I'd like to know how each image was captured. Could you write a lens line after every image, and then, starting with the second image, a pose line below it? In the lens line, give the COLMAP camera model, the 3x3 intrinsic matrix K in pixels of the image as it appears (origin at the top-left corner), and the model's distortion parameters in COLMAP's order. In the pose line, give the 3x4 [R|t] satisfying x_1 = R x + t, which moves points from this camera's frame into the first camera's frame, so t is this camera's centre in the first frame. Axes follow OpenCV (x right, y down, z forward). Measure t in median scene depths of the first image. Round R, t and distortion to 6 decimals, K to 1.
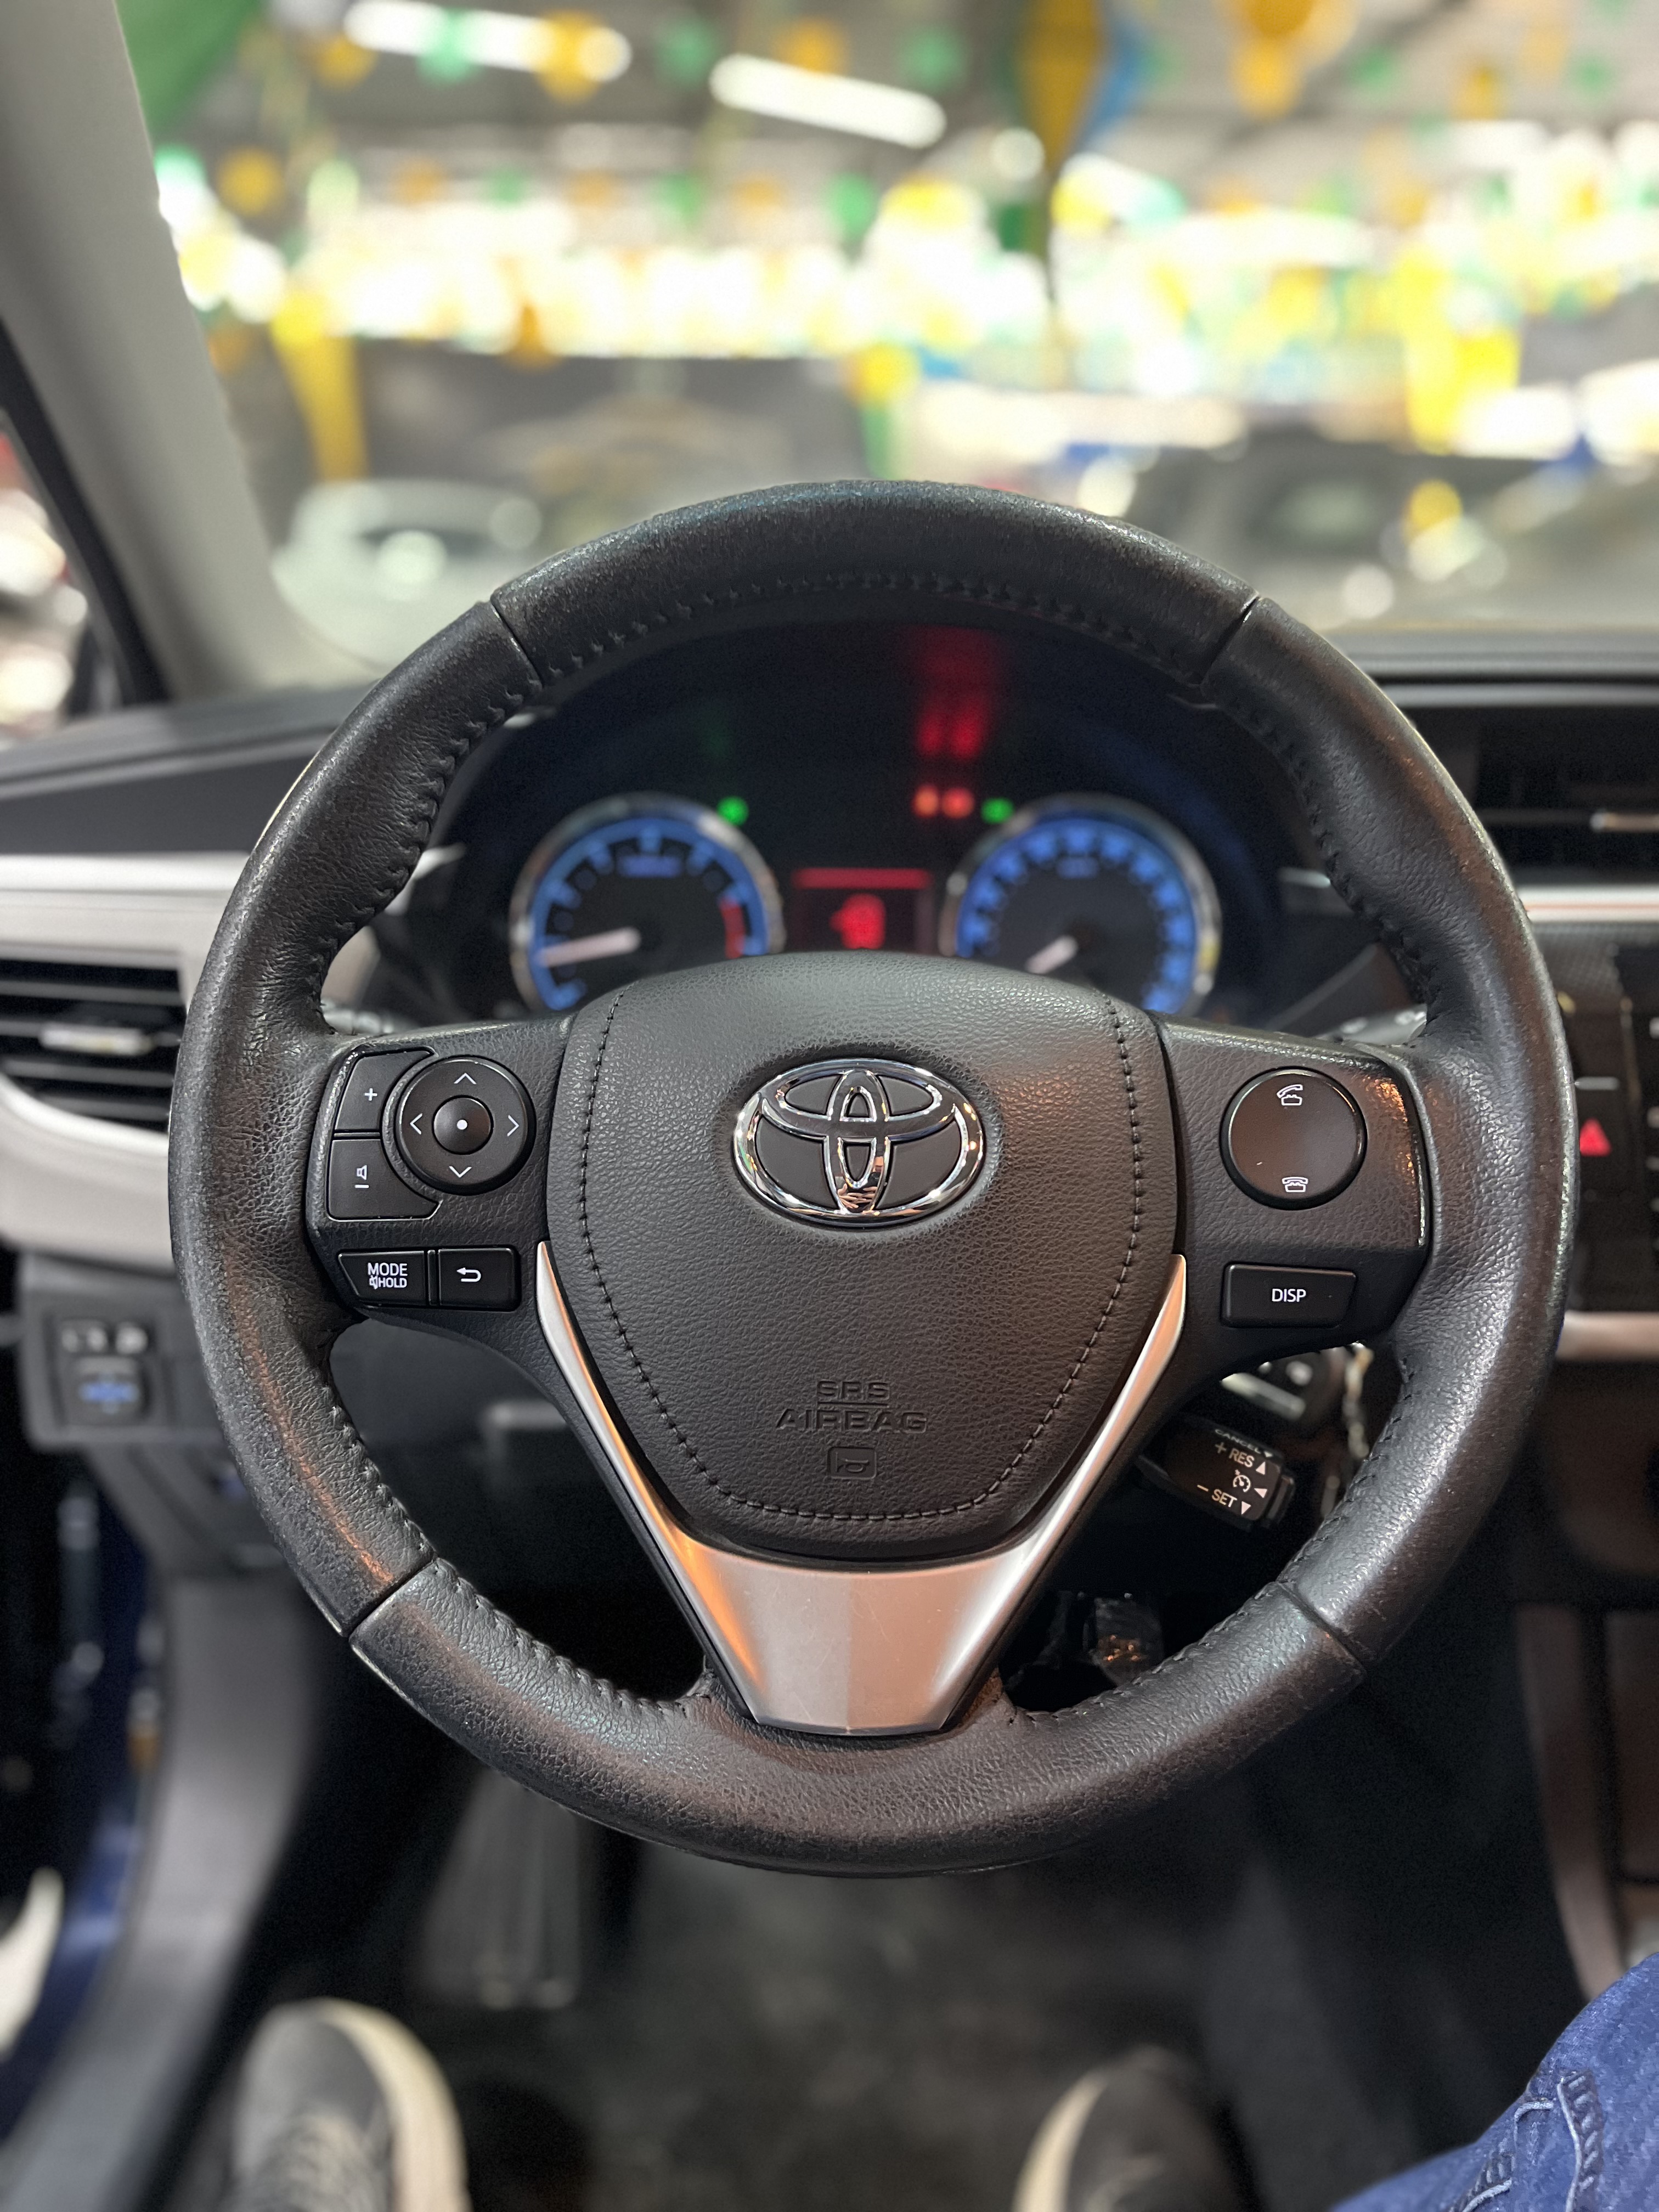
lens RADIAL K [[1698.1, 0, 812.0], [0, 1698.1, 1118.6], [0, 0, 1]] dist [0.015343, -0.012490]
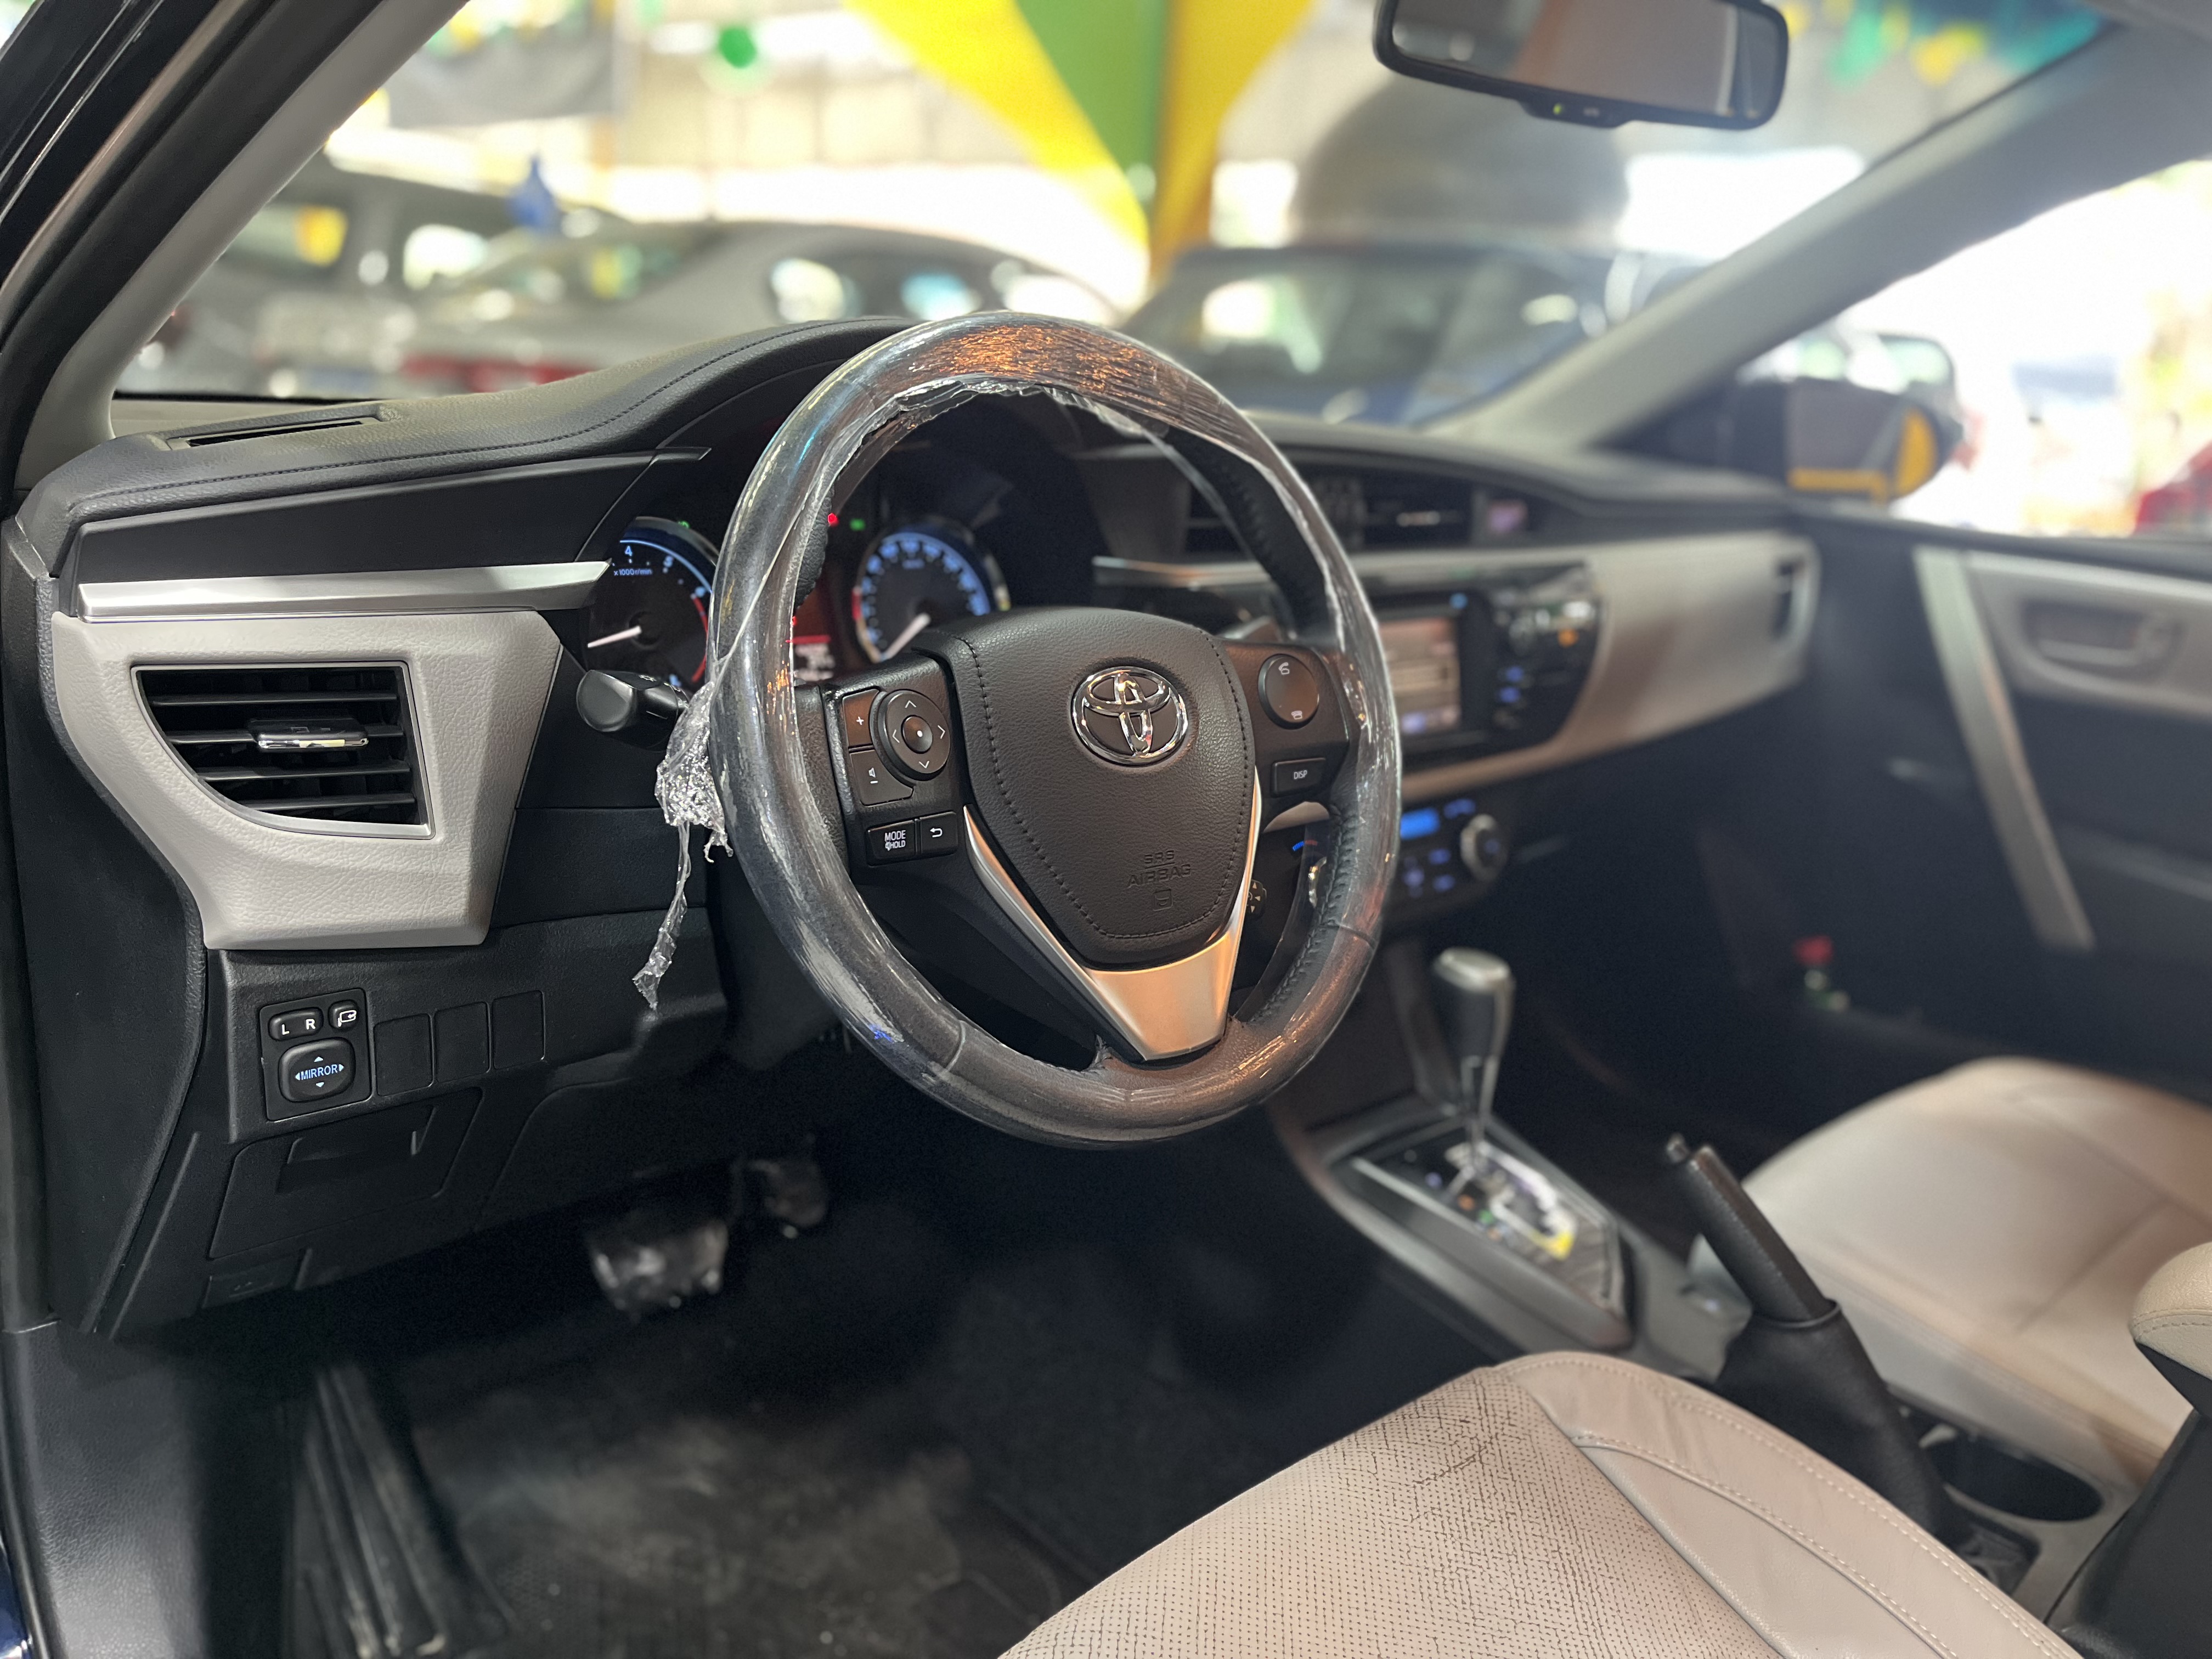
lens RADIAL K [[1698.1, 0, 1108.7], [0, 1698.1, 848.6], [0, 0, 1]] dist [0.015343, -0.012490]
pose [[0.700464, -0.143667, 0.699078, -1.153825], [0.139110, 0.988226, 0.063703, 0.031565], [-0.699999, 0.052627, 0.712202, -0.183496]]
